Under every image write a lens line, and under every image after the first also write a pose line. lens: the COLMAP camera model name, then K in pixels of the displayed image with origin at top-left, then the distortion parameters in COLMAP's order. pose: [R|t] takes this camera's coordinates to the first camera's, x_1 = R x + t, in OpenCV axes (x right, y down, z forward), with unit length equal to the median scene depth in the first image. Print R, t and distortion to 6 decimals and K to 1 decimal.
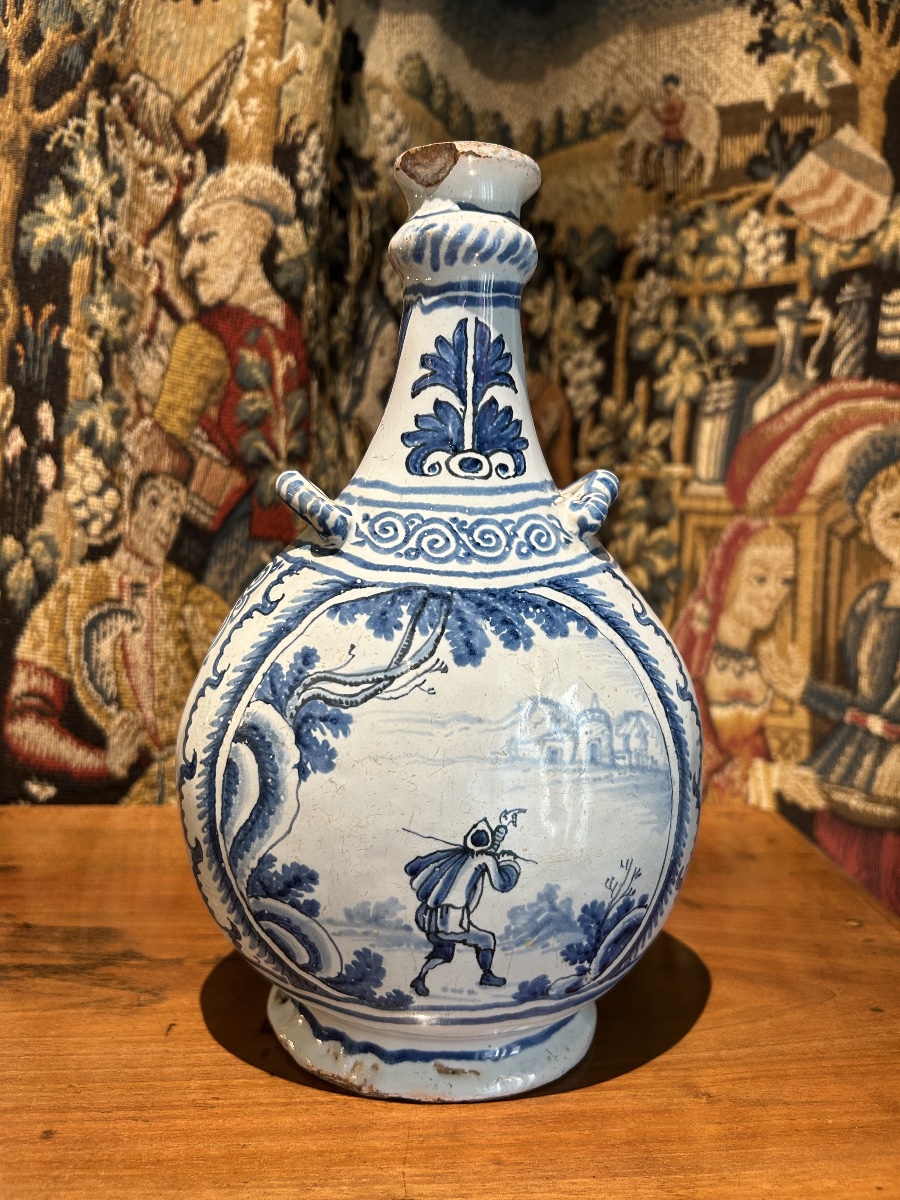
lens RADIAL K [[921.0, 0, 449.0], [0, 921.0, 599.9], [0, 0, 1]] dist [0.031224, -0.064079]
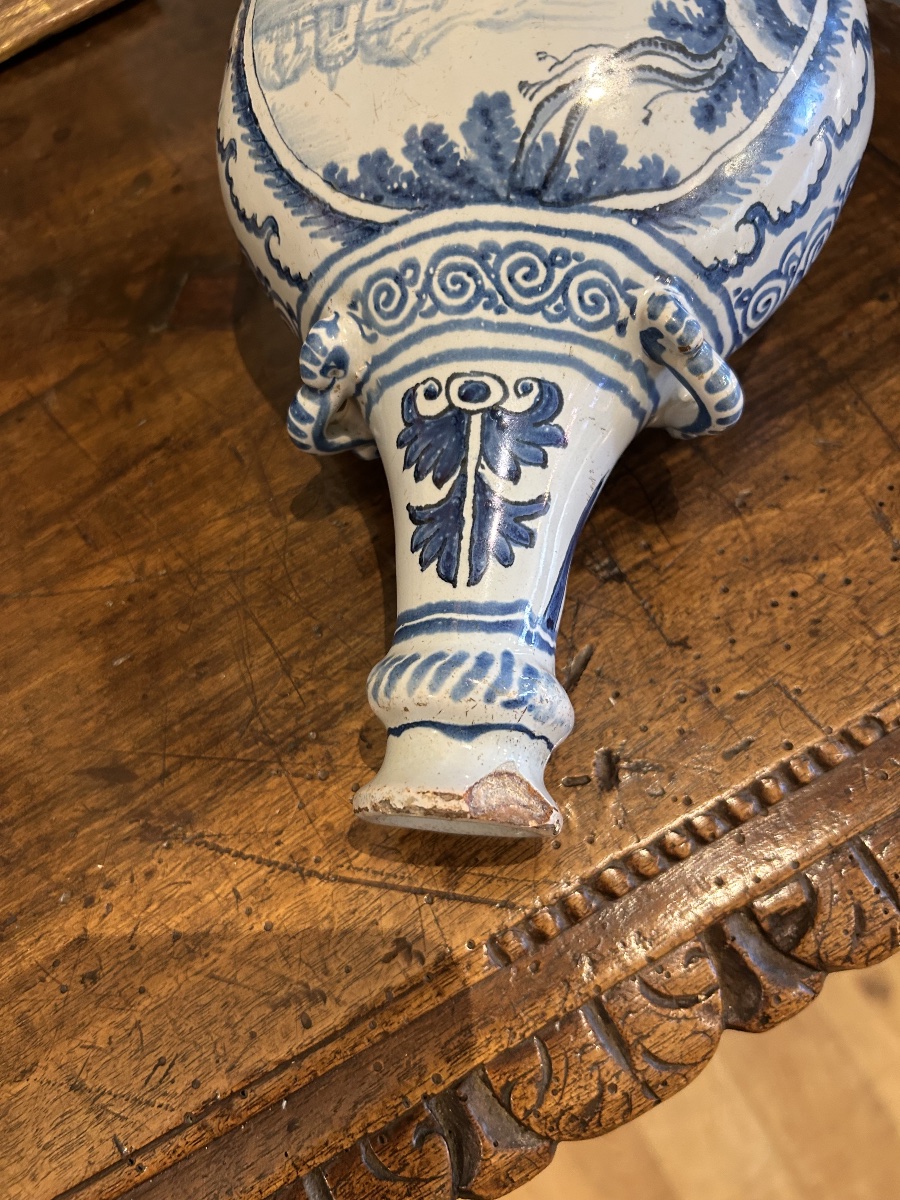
lens RADIAL K [[921.0, 0, 451.8], [0, 921.0, 602.2], [0, 0, 1]] dist [0.031224, -0.064079]
pose [[-0.995414, -0.048376, 0.082527, -0.028799], [0.061830, -0.983645, 0.169173, -0.457659], [0.072993, 0.173500, 0.982125, 0.321307]]
